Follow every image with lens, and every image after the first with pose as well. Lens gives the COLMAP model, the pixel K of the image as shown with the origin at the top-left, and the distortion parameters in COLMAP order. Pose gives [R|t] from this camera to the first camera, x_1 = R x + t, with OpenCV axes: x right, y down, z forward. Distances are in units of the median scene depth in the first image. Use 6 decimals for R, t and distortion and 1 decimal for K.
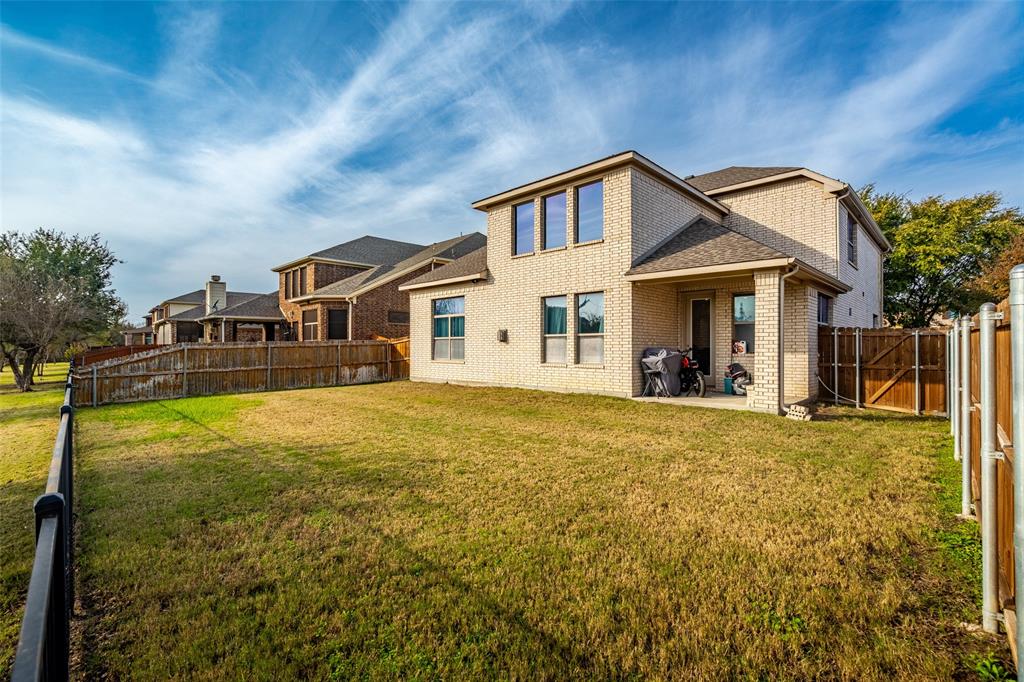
lens RADIAL K [[462.6, 0, 507.3], [0, 462.6, 339.7], [0, 0, 1]] dist [-0.003264, 0.002290]
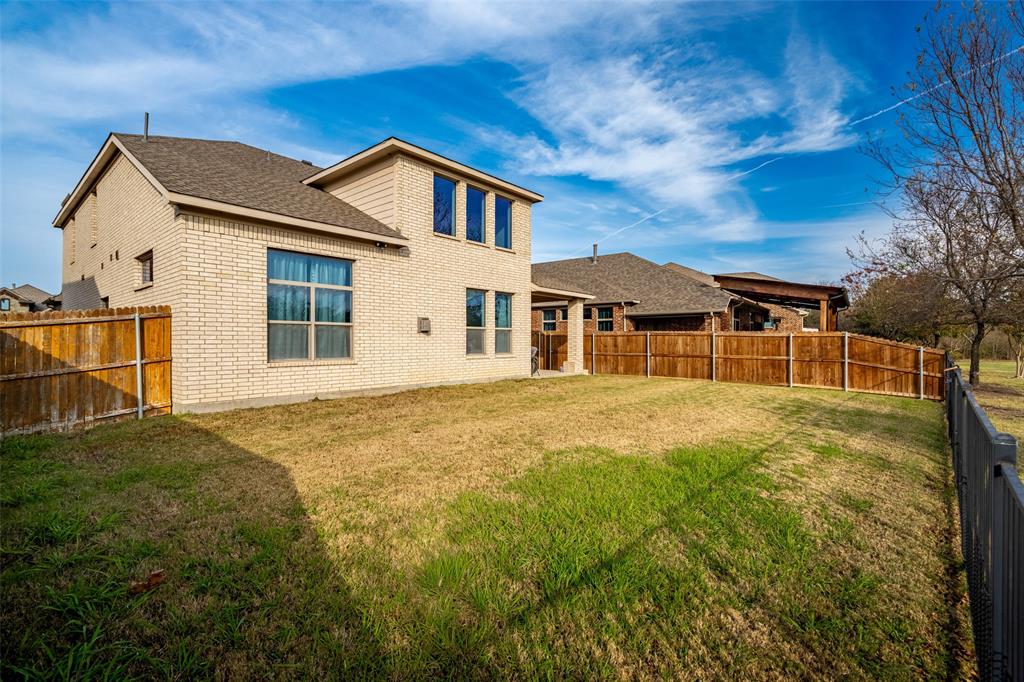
lens RADIAL K [[462.6, 0, 507.2], [0, 462.6, 346.0], [0, 0, 1]] dist [-0.003264, 0.002290]
pose [[-0.059355, -0.002876, 0.998233, -0.842418], [-0.006950, 0.999973, 0.002468, 0.025626], [-0.998213, -0.006791, -0.059374, 0.907451]]
